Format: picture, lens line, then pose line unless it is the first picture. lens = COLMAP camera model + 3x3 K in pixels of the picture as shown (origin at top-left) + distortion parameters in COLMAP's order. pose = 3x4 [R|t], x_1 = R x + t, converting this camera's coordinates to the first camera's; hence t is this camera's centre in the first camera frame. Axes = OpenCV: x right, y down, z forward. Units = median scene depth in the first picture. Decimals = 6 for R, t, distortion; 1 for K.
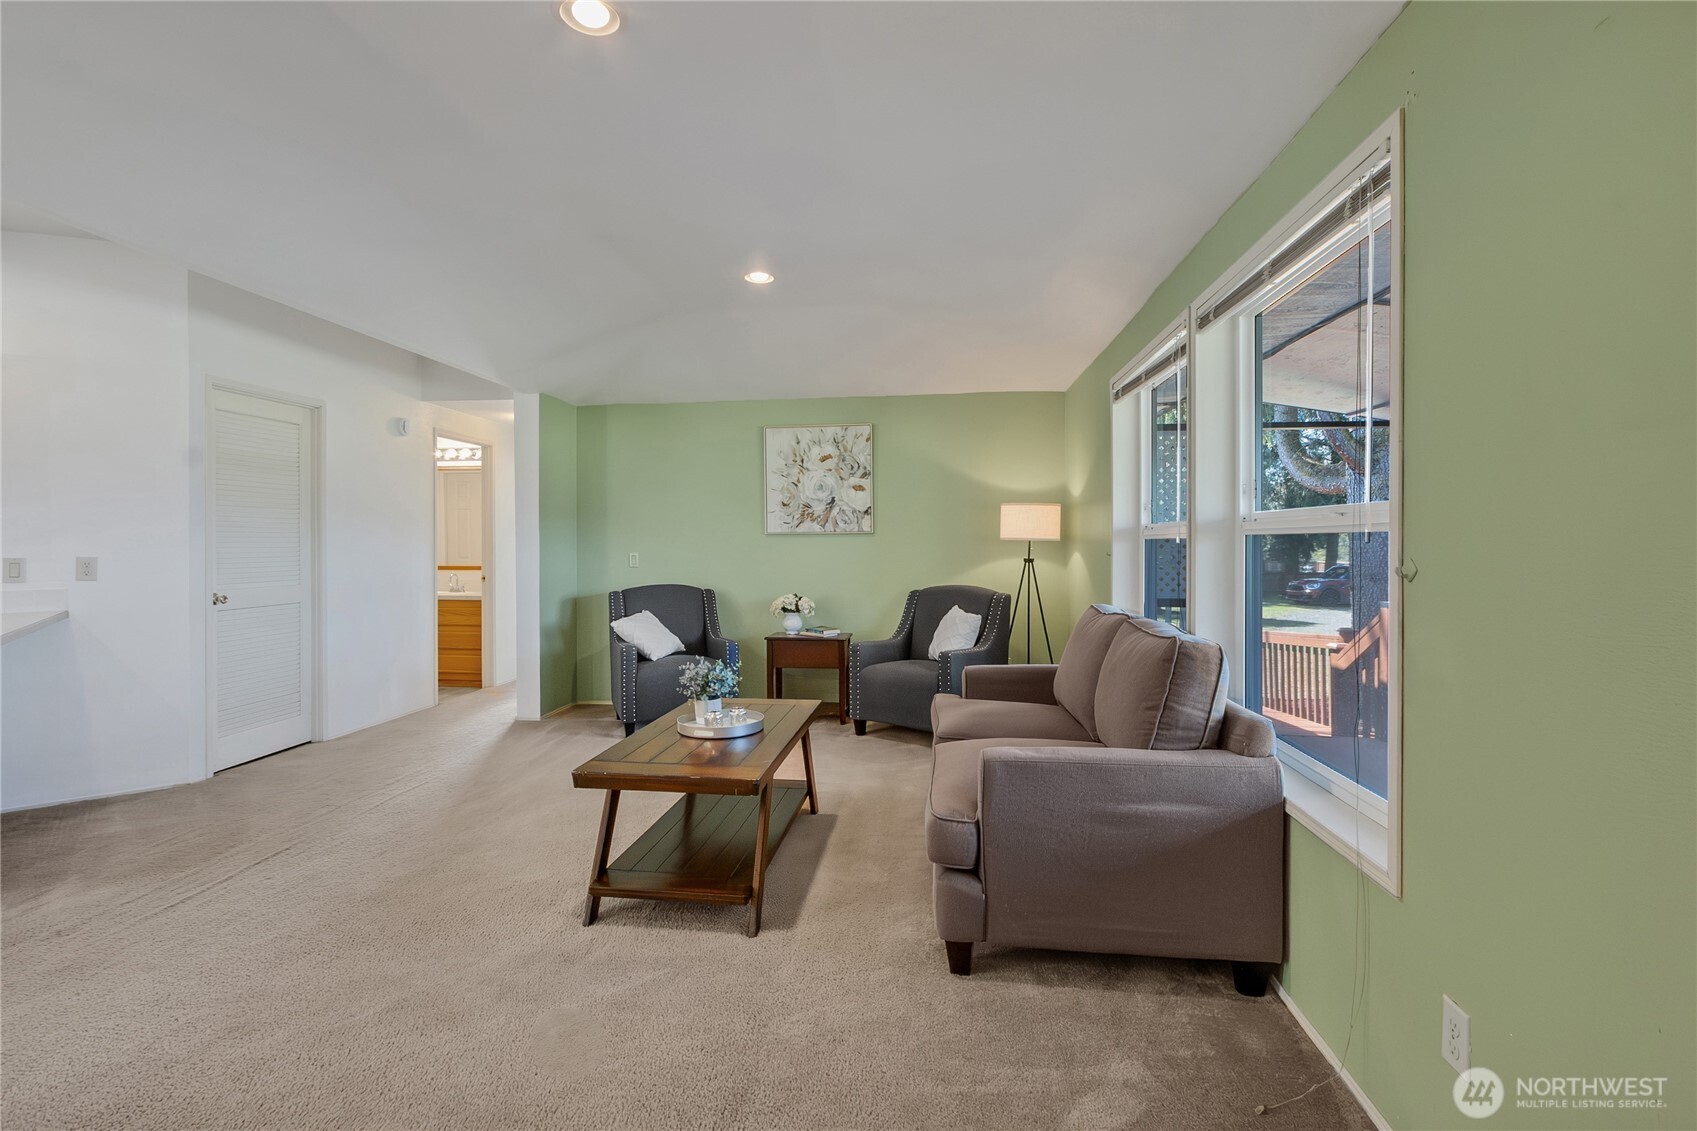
lens RADIAL K [[779.0, 0, 844.8], [0, 779.0, 551.2], [0, 0, 1]] dist [-0.000544, 0.000414]
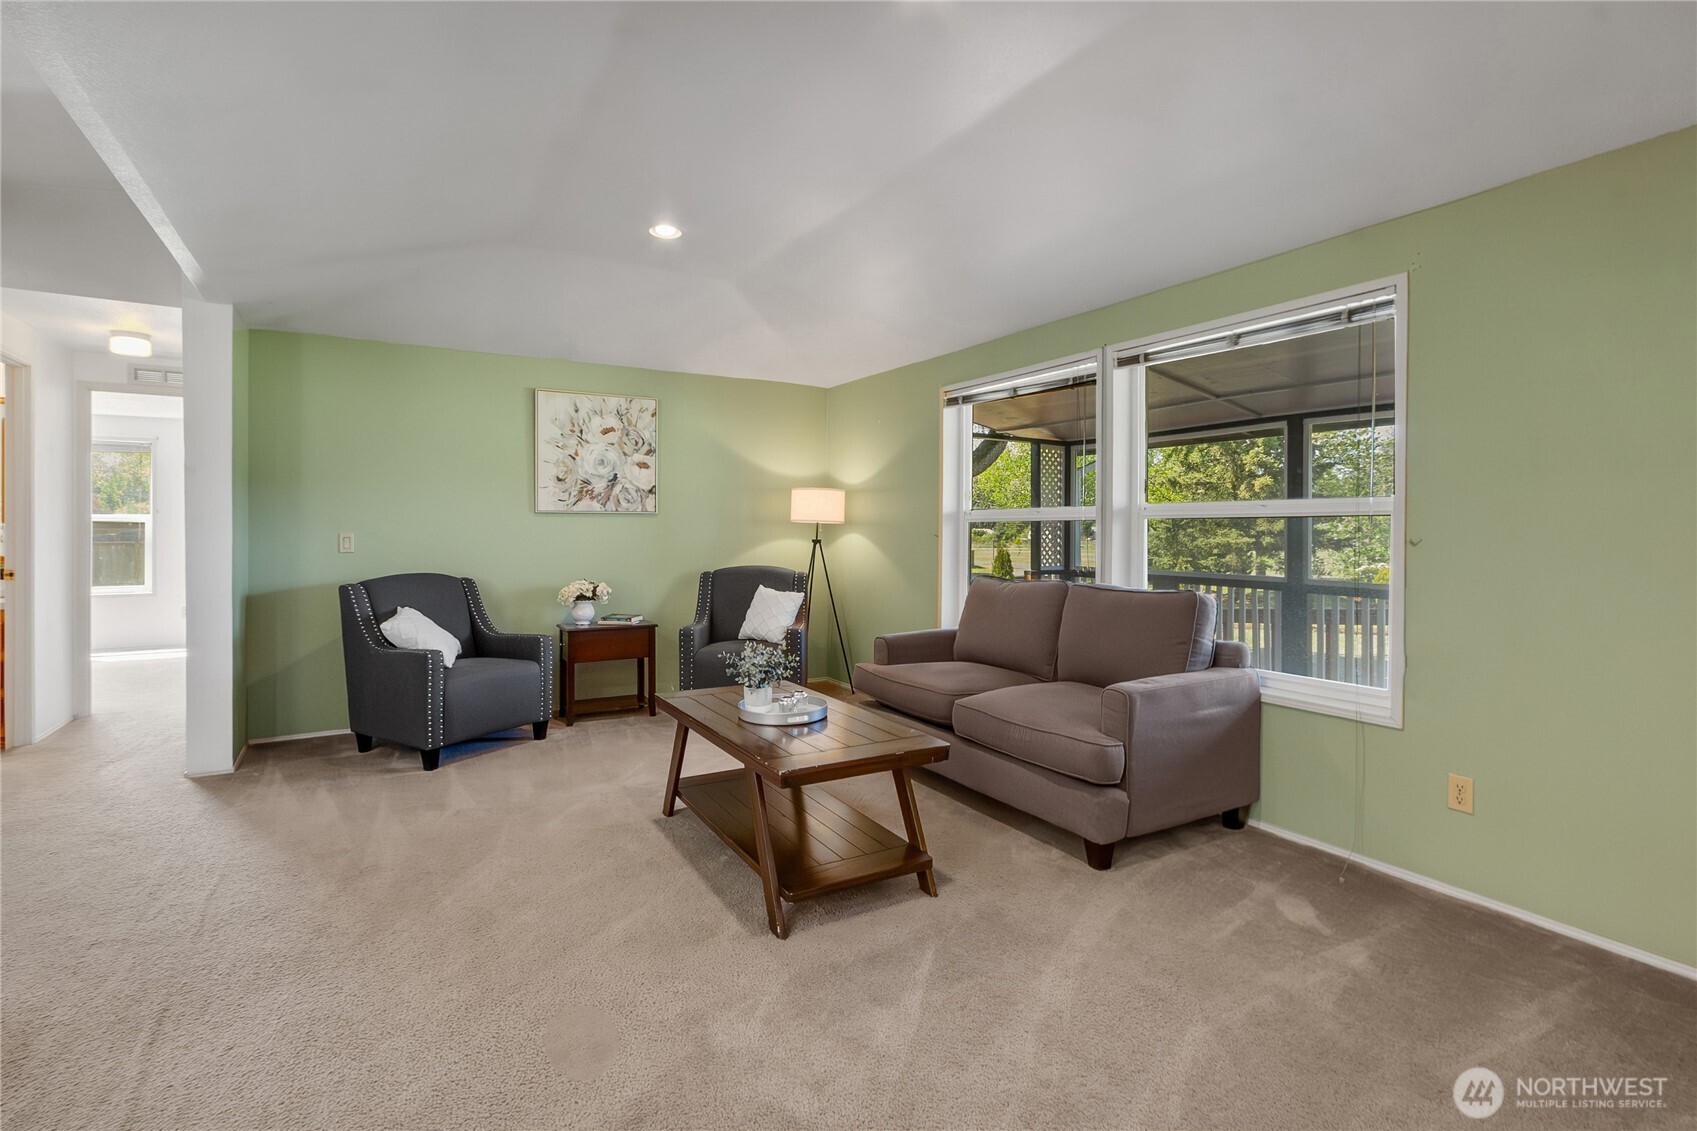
lens RADIAL K [[779.0, 0, 851.2], [0, 779.0, 537.8], [0, 0, 1]] dist [-0.000544, 0.000414]
pose [[0.796534, -0.001589, 0.604591, -0.351808], [-0.000033, 0.999996, 0.002672, 0.004021], [-0.604594, -0.002149, 0.796531, 0.097750]]
